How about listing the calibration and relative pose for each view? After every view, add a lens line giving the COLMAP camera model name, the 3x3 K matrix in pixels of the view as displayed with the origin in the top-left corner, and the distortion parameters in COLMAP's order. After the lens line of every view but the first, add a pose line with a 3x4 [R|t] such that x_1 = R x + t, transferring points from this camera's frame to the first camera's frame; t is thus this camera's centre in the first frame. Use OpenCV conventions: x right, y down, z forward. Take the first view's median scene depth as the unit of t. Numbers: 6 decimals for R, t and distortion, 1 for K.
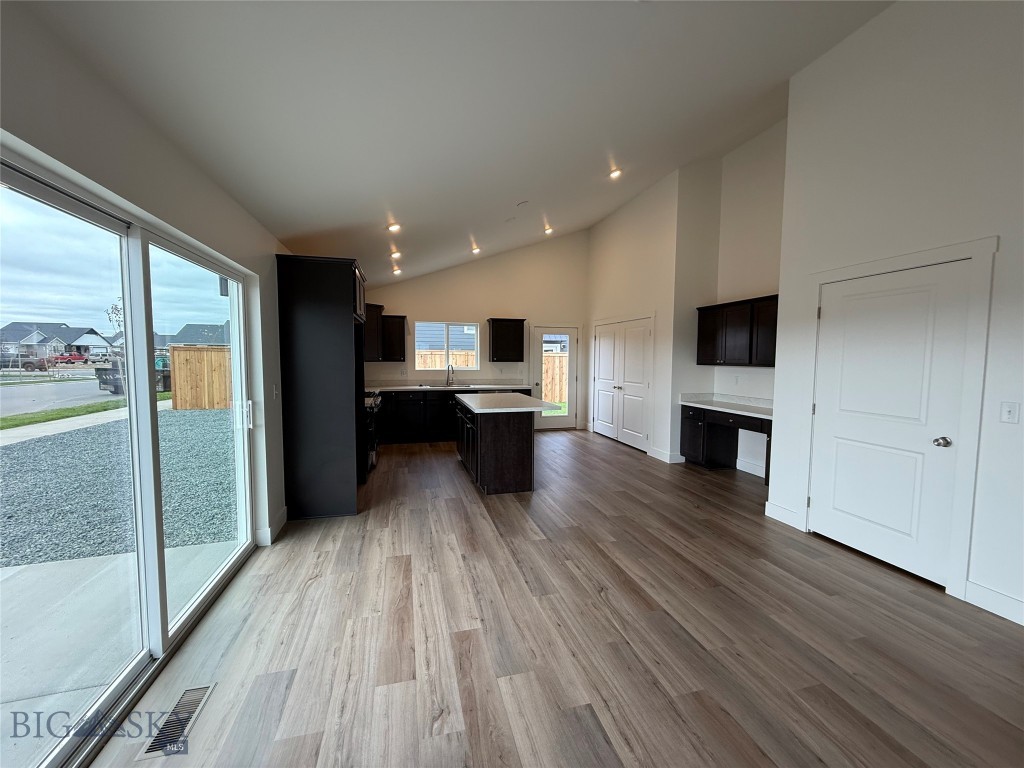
lens RADIAL K [[408.3, 0, 512.0], [0, 408.3, 384.0], [0, 0, 1]] dist [0.014954, 0.000338]
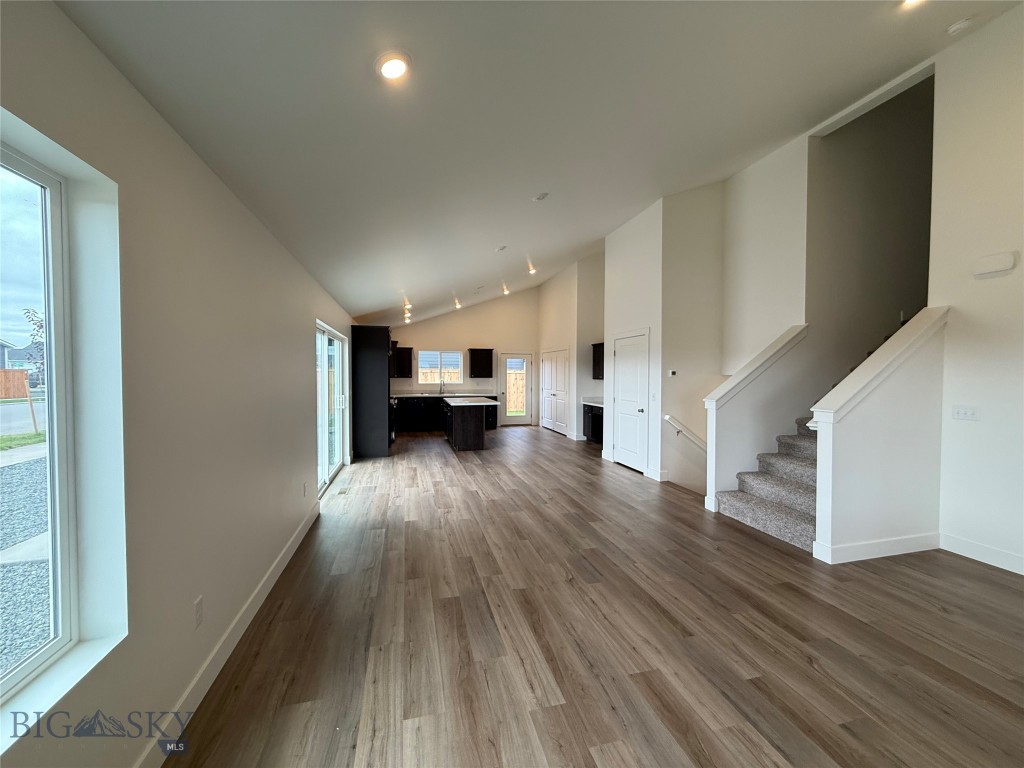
lens RADIAL K [[408.3, 0, 512.0], [0, 408.3, 384.0], [0, 0, 1]] dist [0.014954, 0.000338]
pose [[0.999976, -0.002508, -0.006384, 0.141977], [0.002247, 0.999174, -0.040586, 0.036210], [0.006481, 0.040571, 0.999156, -0.609568]]
